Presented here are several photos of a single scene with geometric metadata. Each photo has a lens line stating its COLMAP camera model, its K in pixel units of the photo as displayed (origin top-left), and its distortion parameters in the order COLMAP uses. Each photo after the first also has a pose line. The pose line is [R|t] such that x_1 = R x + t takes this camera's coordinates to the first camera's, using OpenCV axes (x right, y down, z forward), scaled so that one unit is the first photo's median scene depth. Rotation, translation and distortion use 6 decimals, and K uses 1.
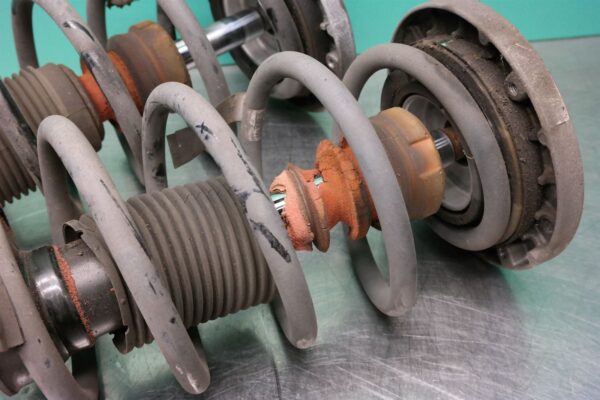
lens RADIAL K [[703.7, 0, 299.6], [0, 703.7, 198.1], [0, 0, 1]] dist [-0.025514, 0.000000]
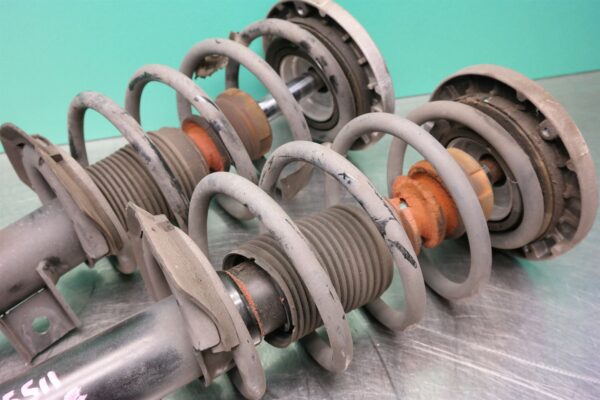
lens RADIAL K [[616.7, 0, 298.4], [0, 616.7, 198.2], [0, 0, 1]] dist [-0.005362, 0.000000]
pose [[0.992151, -0.069804, 0.103748, -0.301128], [0.071991, 0.997252, -0.017473, -0.034806], [-0.102243, 0.024805, 0.994450, -0.158741]]
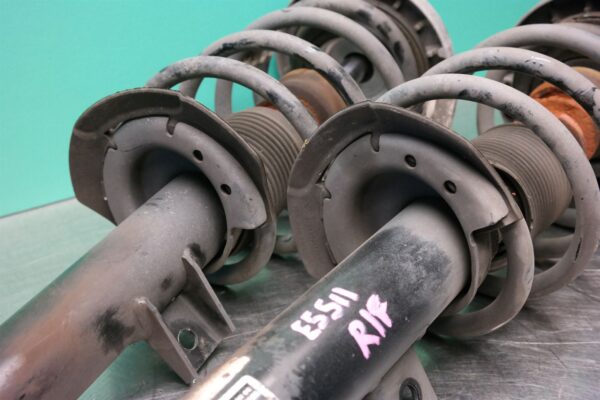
lens RADIAL K [[799.7, 0, 298.6], [0, 799.7, 200.7], [0, 0, 1]] dist [0.034032, 0.000000]
pose [[0.892413, -0.202546, 0.403204, -1.008868], [0.305953, 0.928420, -0.210784, 0.276519], [-0.331650, 0.311468, 0.890503, -0.096788]]
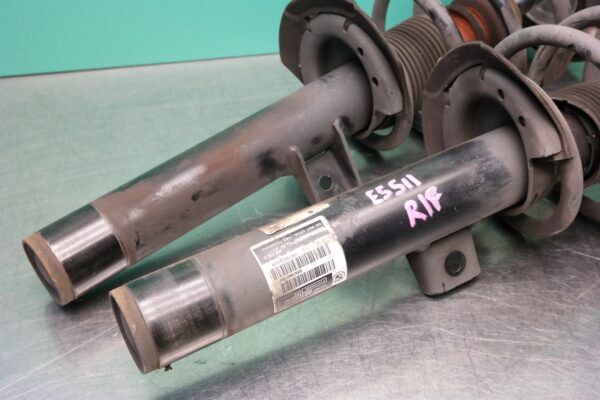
lens RADIAL K [[799.7, 0, 298.8], [0, 799.7, 202.6], [0, 0, 1]] dist [0.034032, 0.000000]
pose [[0.997749, -0.025611, 0.061977, -0.869887], [0.029934, 0.997107, -0.069869, 0.322300], [-0.060009, 0.071567, 0.995629, -0.569961]]
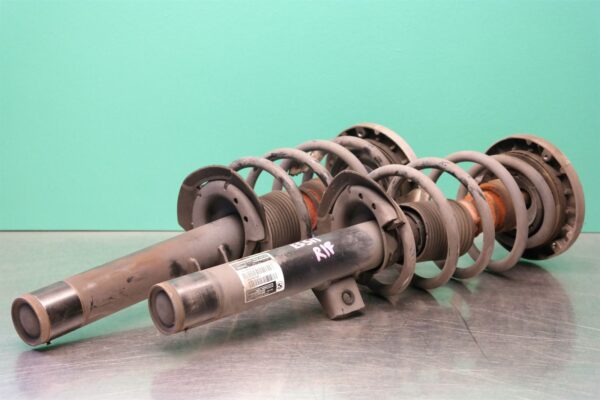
lens RADIAL K [[1093.1, 0, 300.6], [0, 1093.1, 199.8], [0, 0, 1]] dist [0.235819, 0.000000]
pose [[0.974506, -0.043044, 0.220192, -1.337914], [0.146892, 0.864242, -0.481153, 1.640104], [-0.169588, 0.501231, 0.848532, -1.999838]]
